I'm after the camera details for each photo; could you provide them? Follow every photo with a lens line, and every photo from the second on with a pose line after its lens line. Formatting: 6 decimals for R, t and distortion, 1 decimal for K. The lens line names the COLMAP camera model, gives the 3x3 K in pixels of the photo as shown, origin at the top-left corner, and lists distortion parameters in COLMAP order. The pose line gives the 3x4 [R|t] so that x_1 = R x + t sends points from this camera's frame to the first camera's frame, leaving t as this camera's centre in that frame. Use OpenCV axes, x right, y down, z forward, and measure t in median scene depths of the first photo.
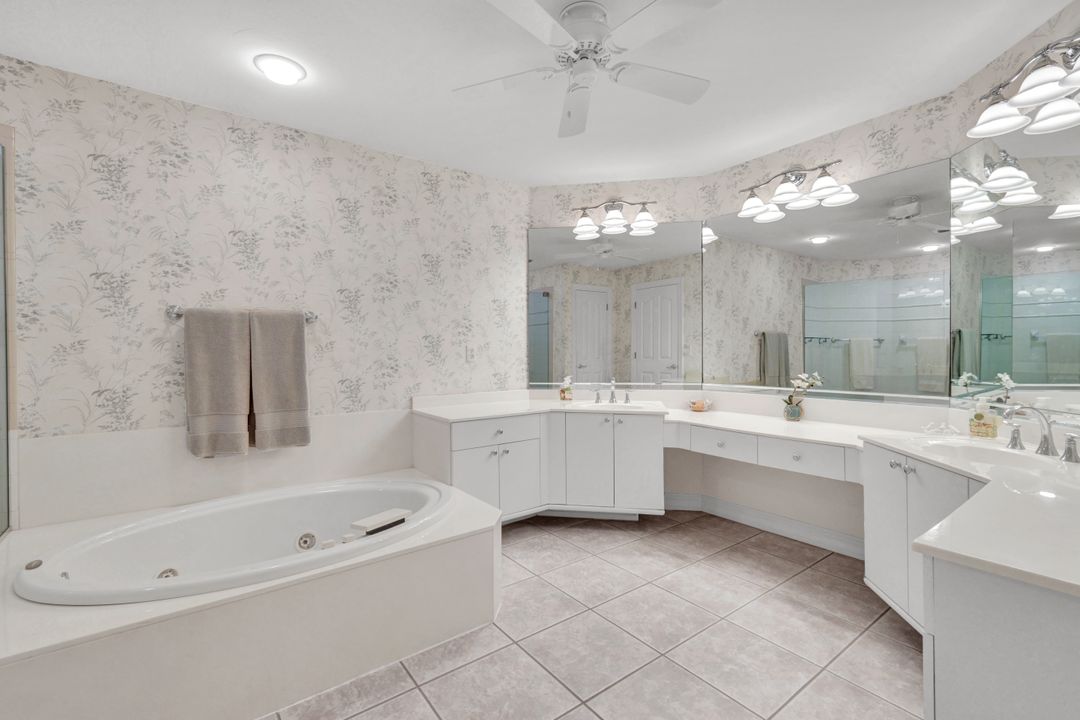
lens RADIAL K [[467.8, 0, 540.7], [0, 467.8, 357.1], [0, 0, 1]] dist [-0.000660, -0.000363]
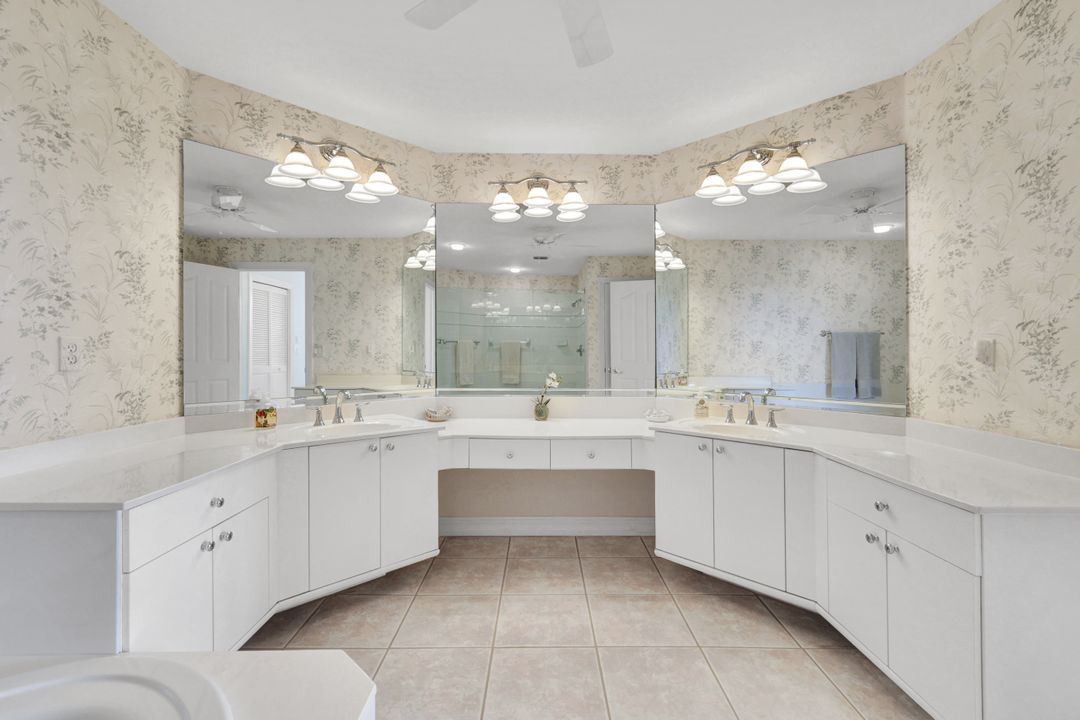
lens RADIAL K [[475.0, 0, 538.0], [0, 475.0, 348.6], [0, 0, 1]] dist [0.003656, 0.000534]
pose [[0.593301, 0.009395, 0.804926, -0.302460], [0.003799, 0.999888, -0.014471, -0.005098], [-0.804972, 0.011643, 0.593199, 0.380098]]
